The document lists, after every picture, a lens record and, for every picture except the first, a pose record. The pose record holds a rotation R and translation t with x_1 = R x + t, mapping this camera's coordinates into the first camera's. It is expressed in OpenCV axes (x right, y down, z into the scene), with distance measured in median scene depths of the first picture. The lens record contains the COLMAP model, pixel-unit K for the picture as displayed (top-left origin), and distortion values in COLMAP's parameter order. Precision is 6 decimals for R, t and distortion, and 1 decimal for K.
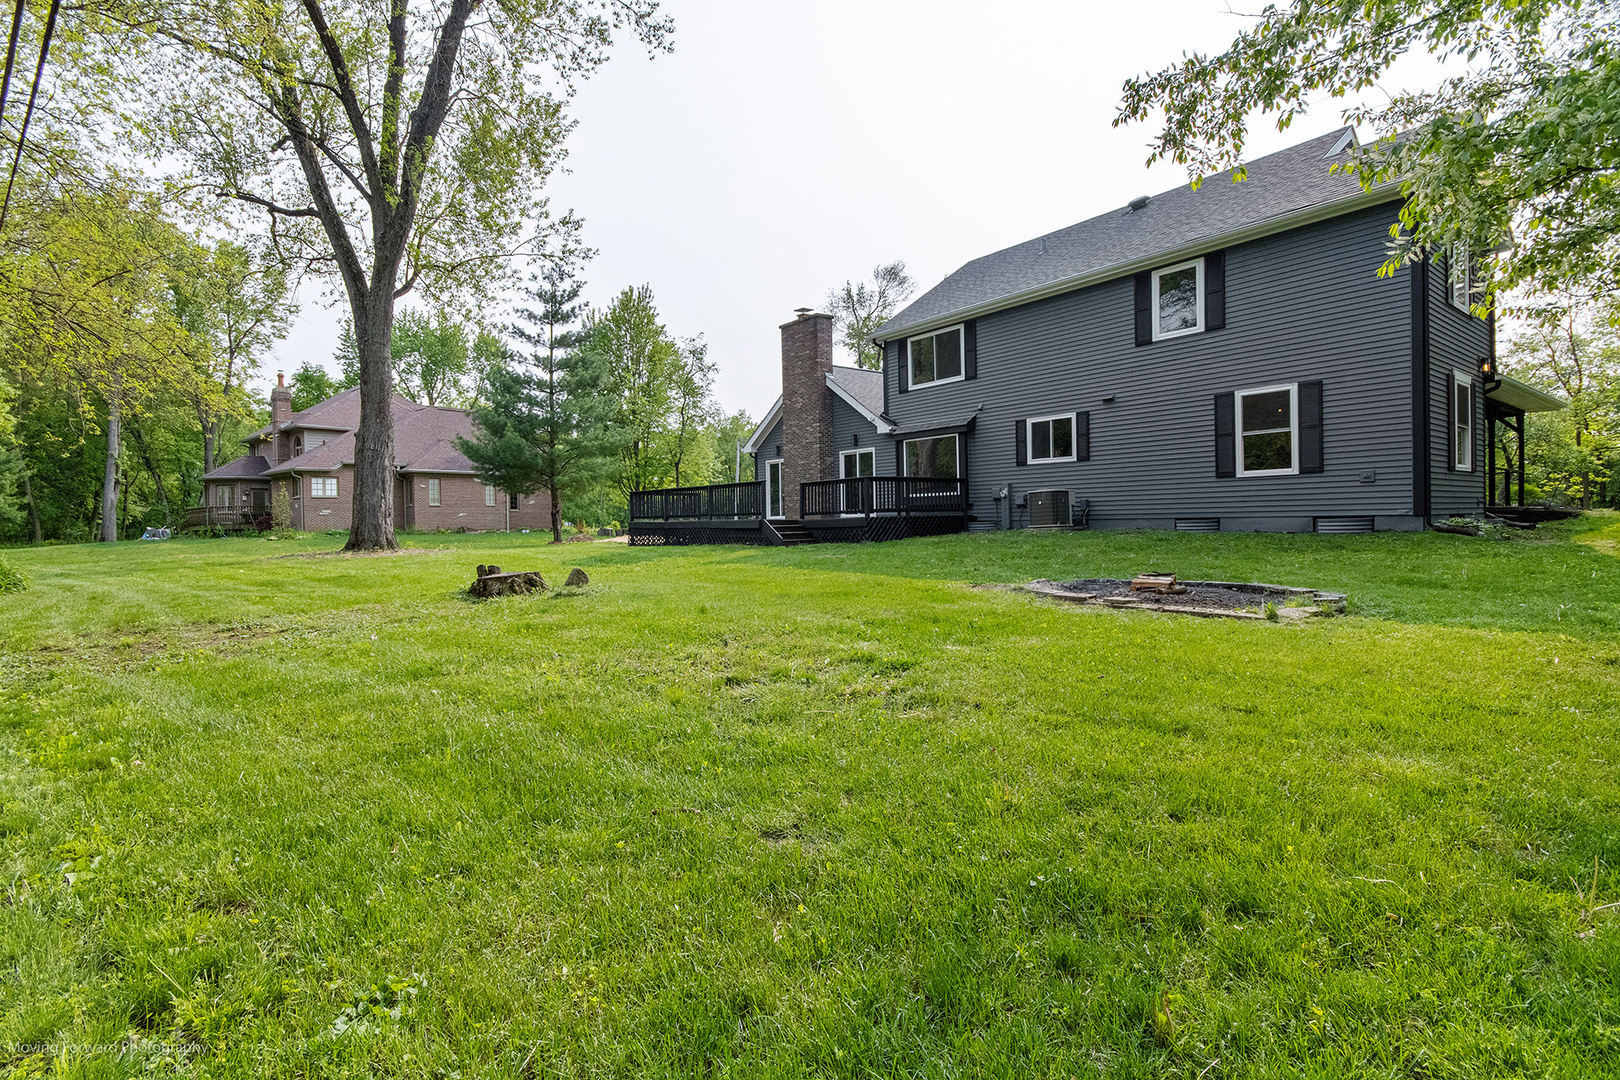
lens RADIAL K [[754.7, 0, 805.6], [0, 754.7, 533.6], [0, 0, 1]] dist [0.002436, 0.000100]
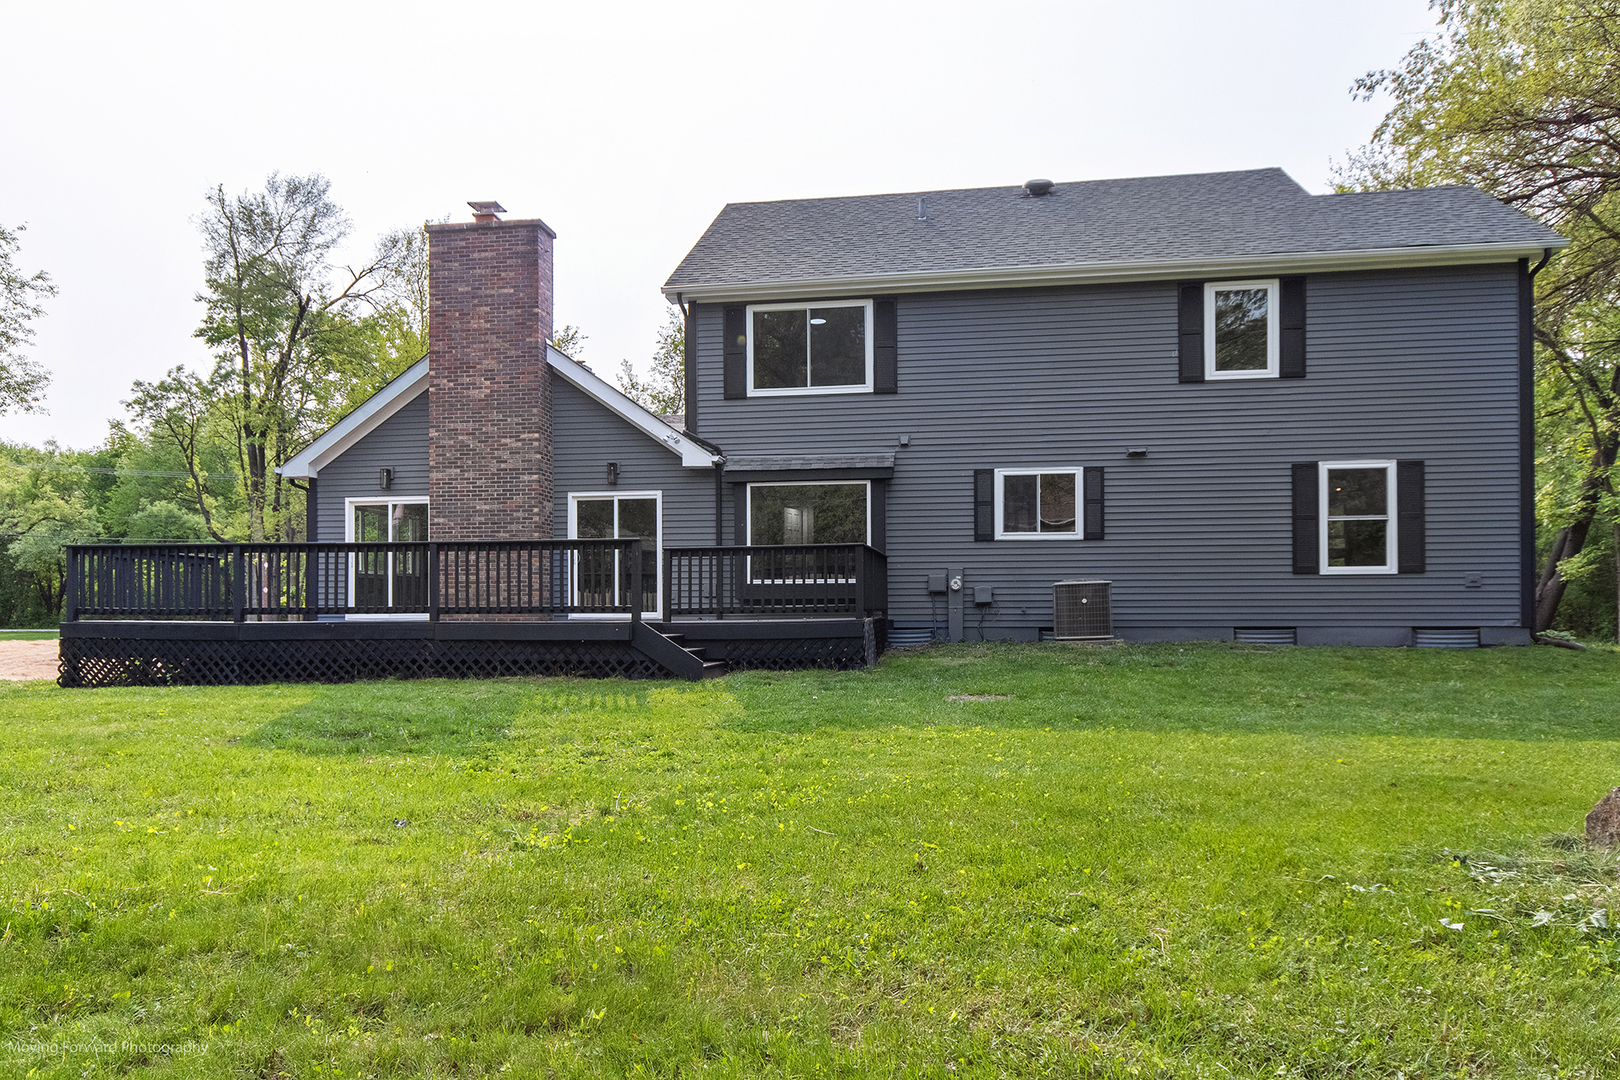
lens RADIAL K [[1063.2, 0, 806.7], [0, 1063.2, 609.4], [0, 0, 1]] dist [-0.004811, 0.001125]
pose [[0.734023, 0.019253, 0.678852, -0.425190], [0.002456, 0.999516, -0.031004, -0.005545], [-0.679121, 0.024425, 0.733620, 0.446355]]
